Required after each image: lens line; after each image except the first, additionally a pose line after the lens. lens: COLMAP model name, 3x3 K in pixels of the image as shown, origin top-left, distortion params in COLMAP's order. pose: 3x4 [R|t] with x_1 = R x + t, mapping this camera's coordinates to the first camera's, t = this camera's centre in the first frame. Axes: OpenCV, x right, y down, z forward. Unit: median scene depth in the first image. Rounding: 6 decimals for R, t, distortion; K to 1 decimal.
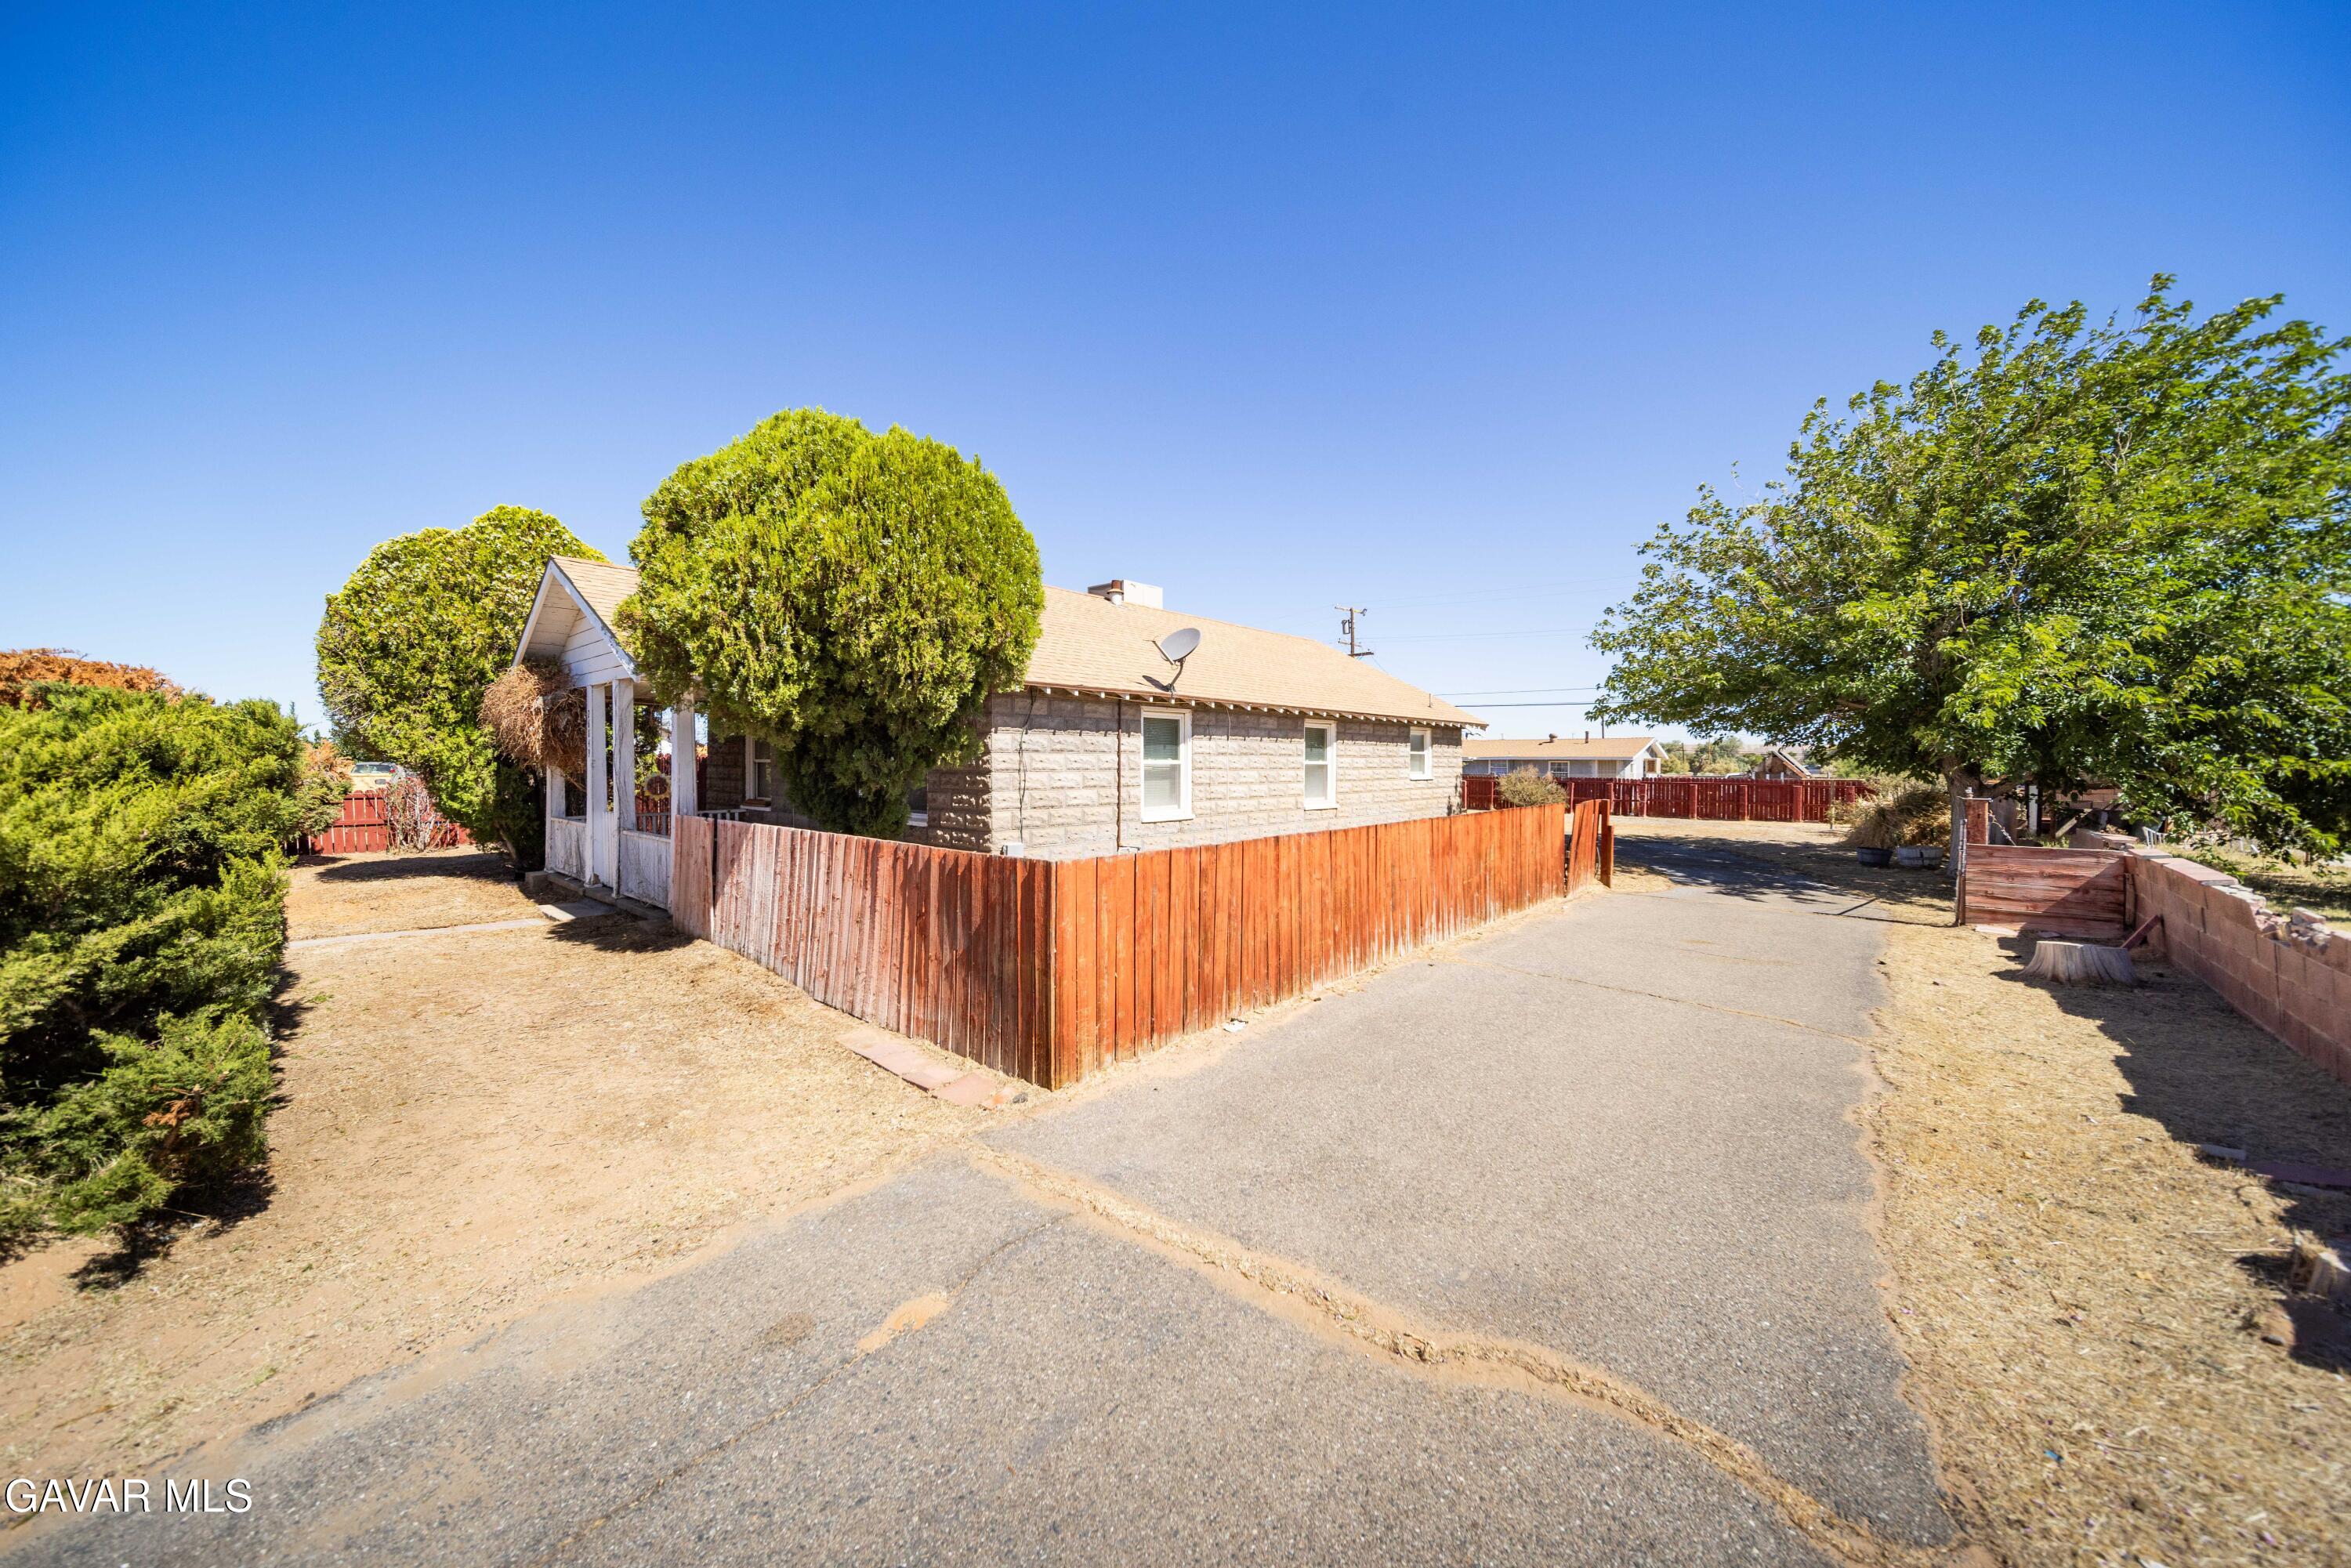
lens RADIAL K [[840.2, 0, 1185.8], [0, 840.2, 776.3], [0, 0, 1]] dist [-0.000315, -0.000033]
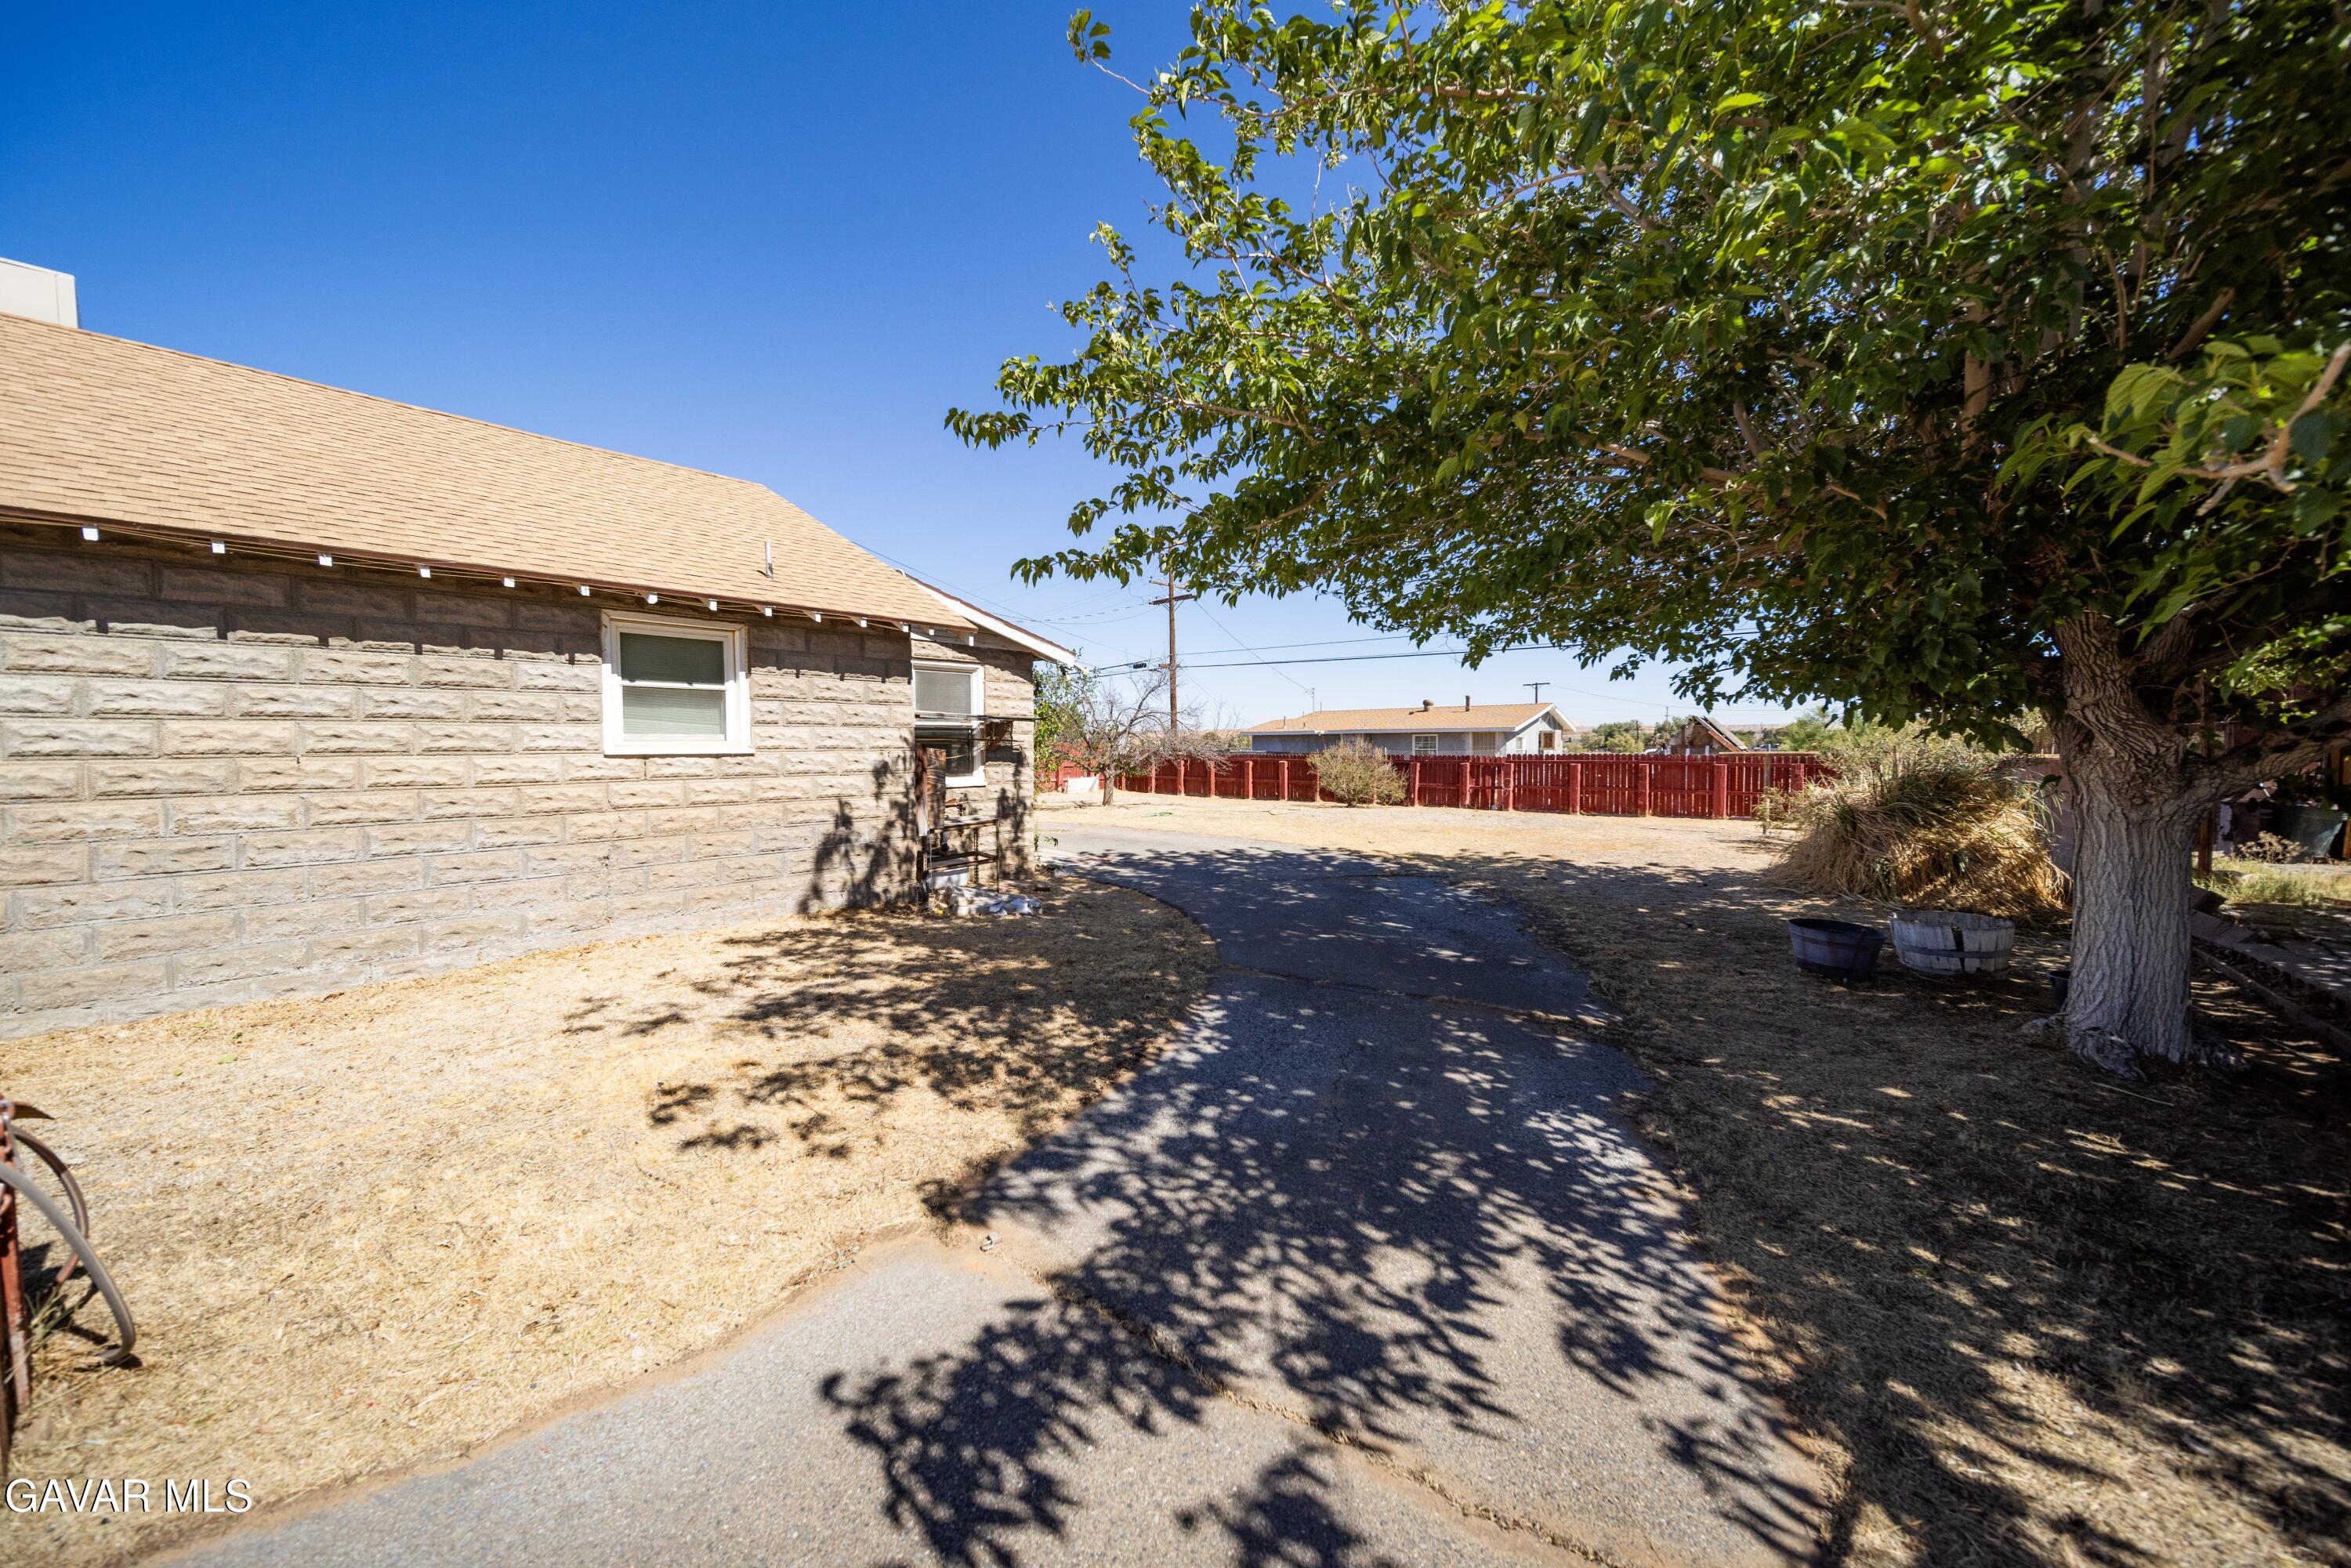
lens RADIAL K [[840.2, 0, 1185.8], [0, 840.2, 776.3], [0, 0, 1]] dist [-0.000315, -0.000033]
pose [[0.999456, -0.009504, 0.031578, 0.776898], [0.008911, 0.999782, 0.018873, 0.012497], [-0.031751, -0.018581, 0.999323, 0.953650]]
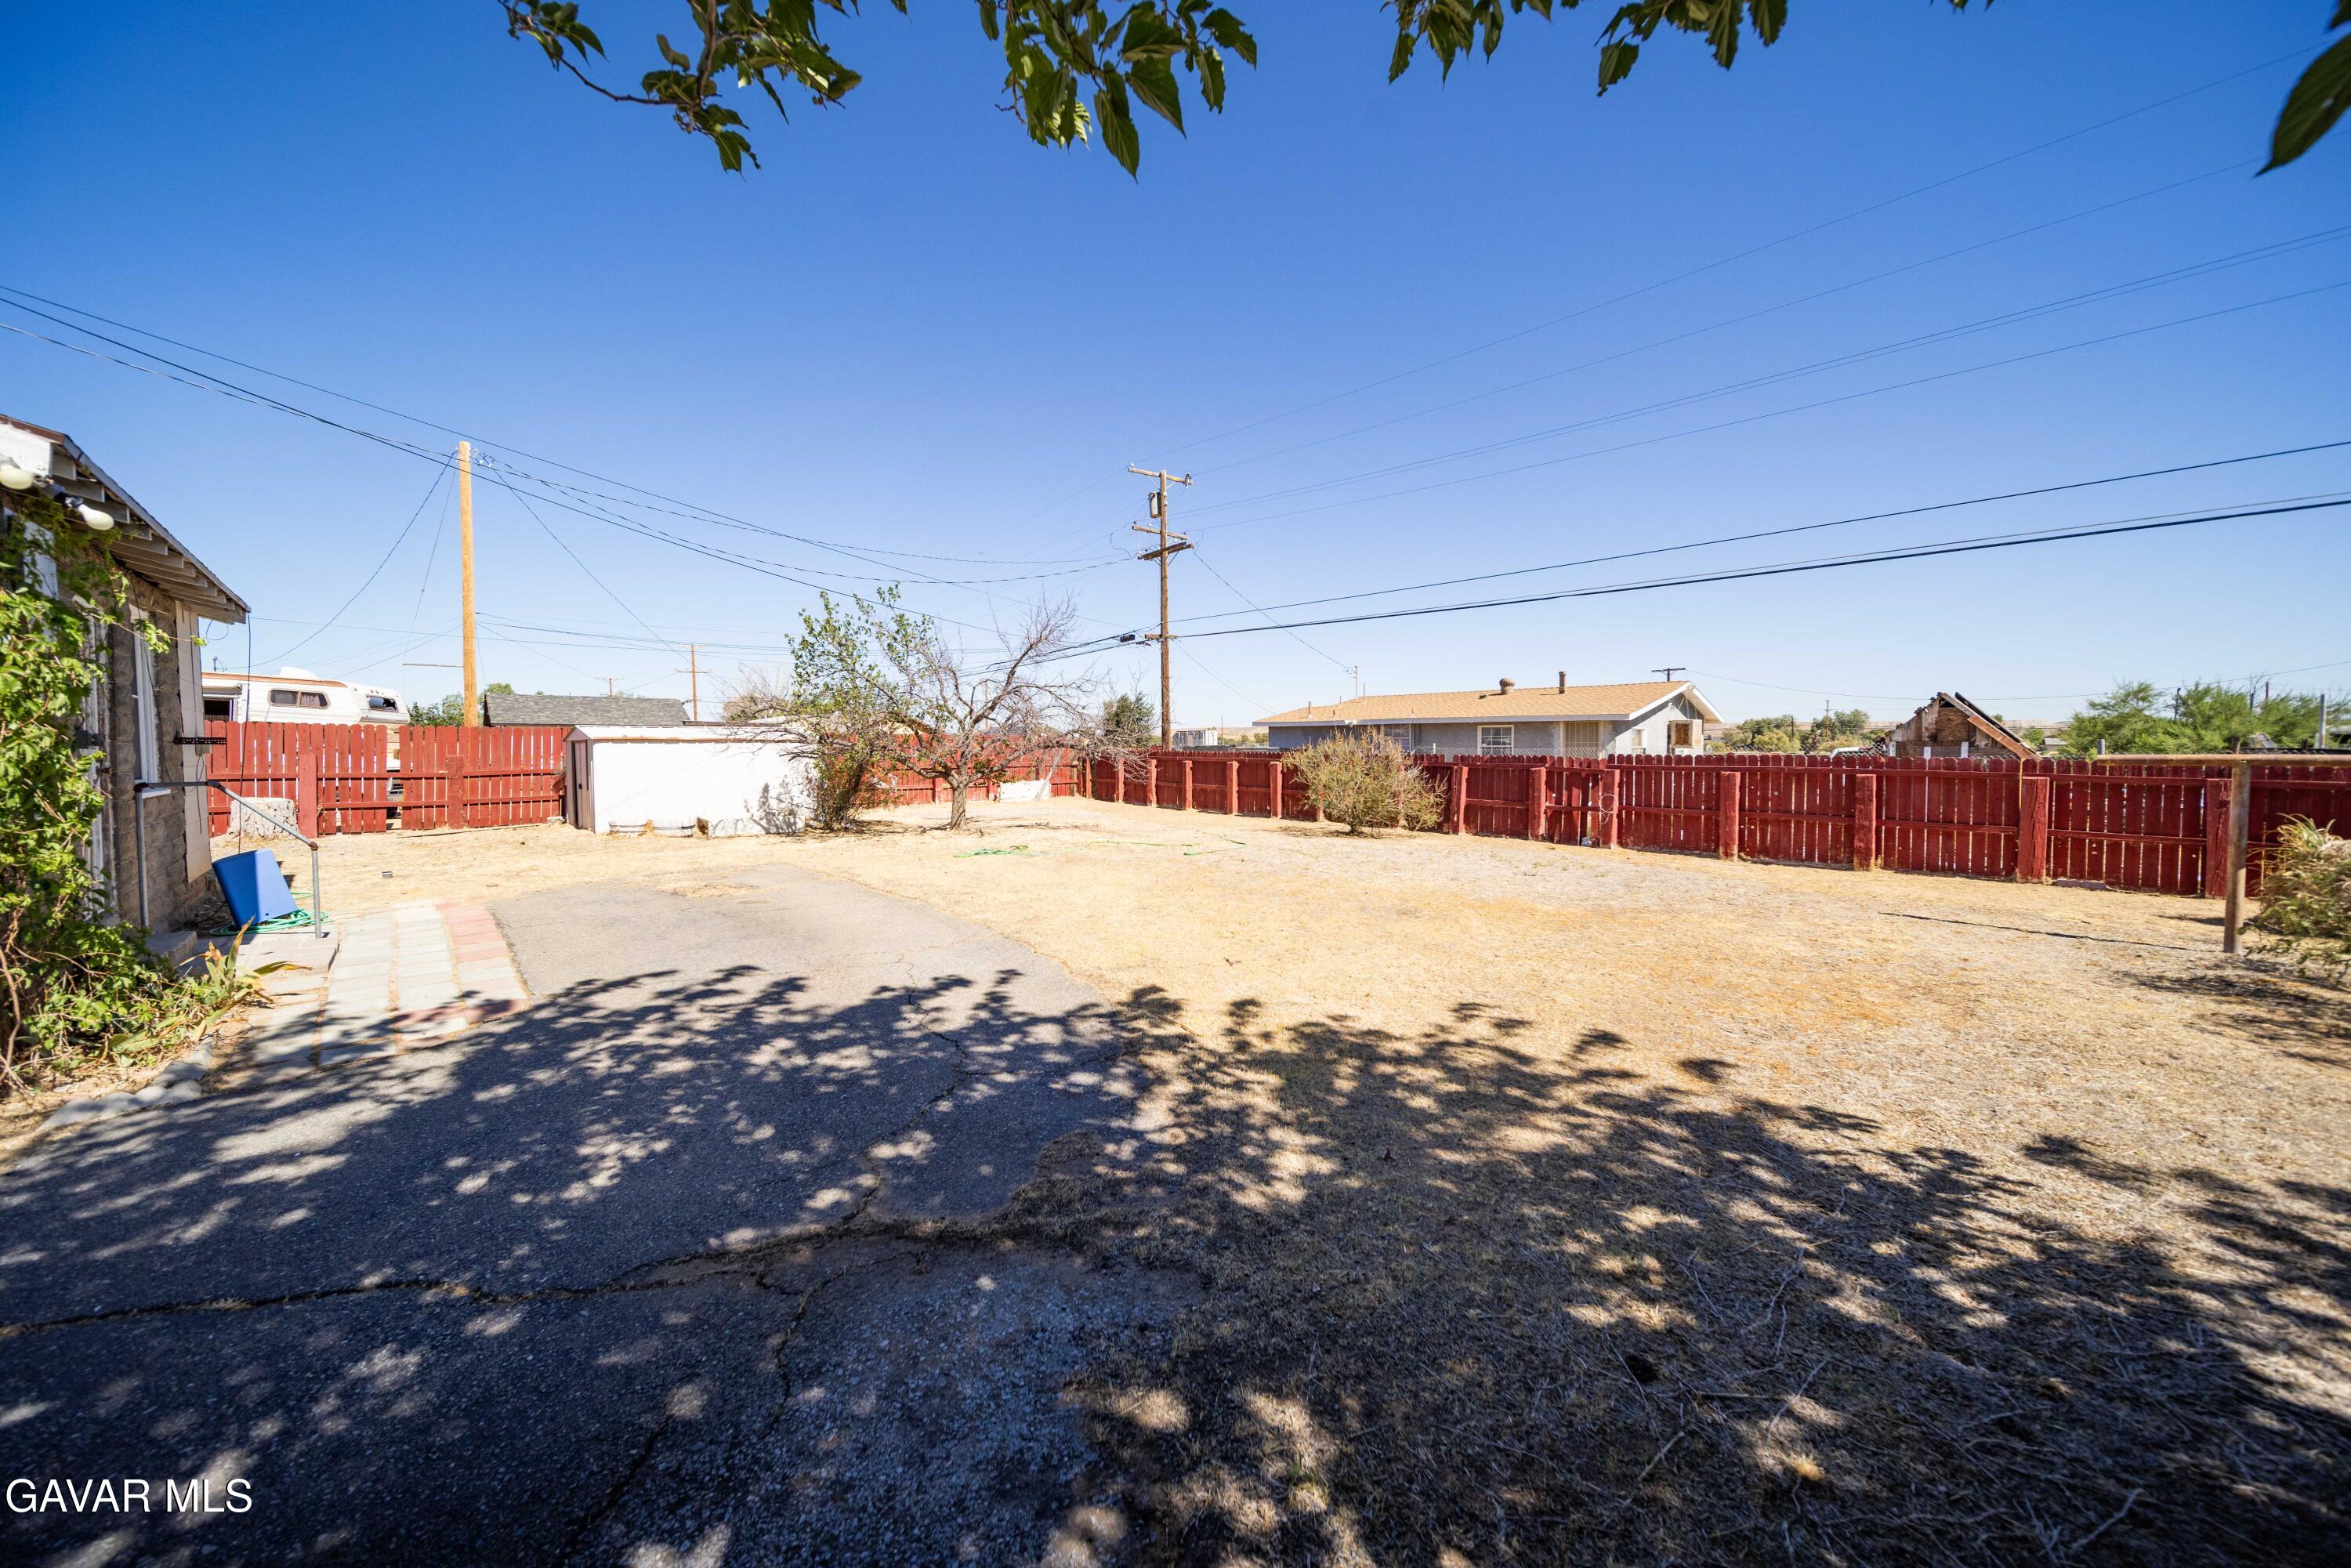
lens RADIAL K [[842.4, 0, 1179.4], [0, 842.4, 761.2], [0, 0, 1]] dist [0.000004, 0.000015]
pose [[0.994957, -0.001409, -0.100288, 1.126816], [0.001925, 0.999985, 0.005047, 0.006365], [0.100280, -0.005214, 0.994946, 1.690117]]
